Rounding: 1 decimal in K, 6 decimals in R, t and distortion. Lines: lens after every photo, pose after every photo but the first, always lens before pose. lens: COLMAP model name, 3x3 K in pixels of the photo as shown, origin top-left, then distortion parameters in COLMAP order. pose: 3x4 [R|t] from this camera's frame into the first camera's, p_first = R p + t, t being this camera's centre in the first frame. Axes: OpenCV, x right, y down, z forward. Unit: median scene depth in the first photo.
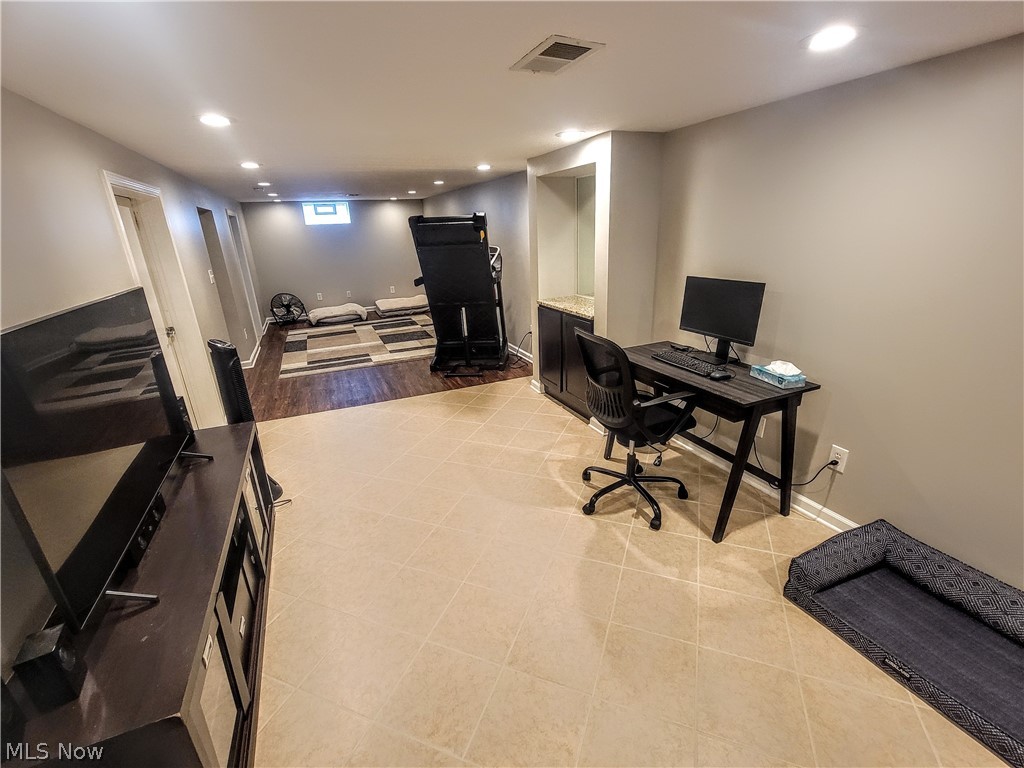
lens RADIAL K [[453.0, 0, 512.0], [0, 453.0, 384.0], [0, 0, 1]] dist [0.000657, -0.000054]
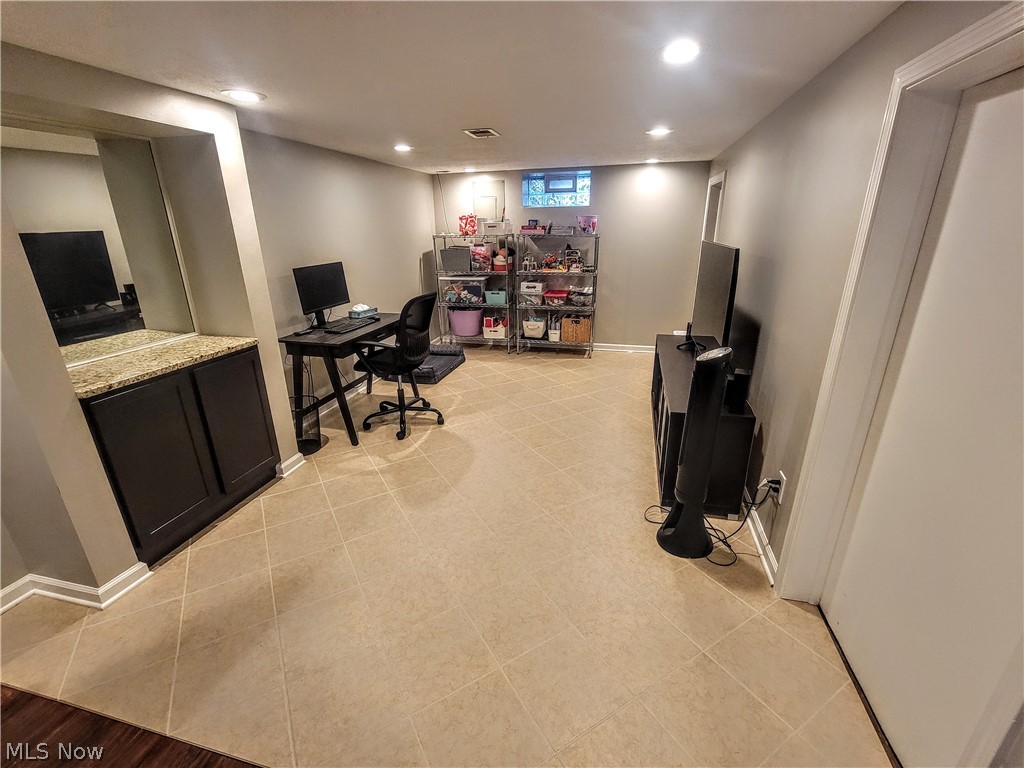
lens RADIAL K [[453.0, 0, 512.0], [0, 453.0, 384.0], [0, 0, 1]] dist [0.000657, -0.000054]
pose [[-0.784539, -0.161308, 0.598730, -0.800334], [0.243193, 0.808167, 0.536399, -0.499392], [-0.570399, 0.566433, -0.594810, 1.586733]]
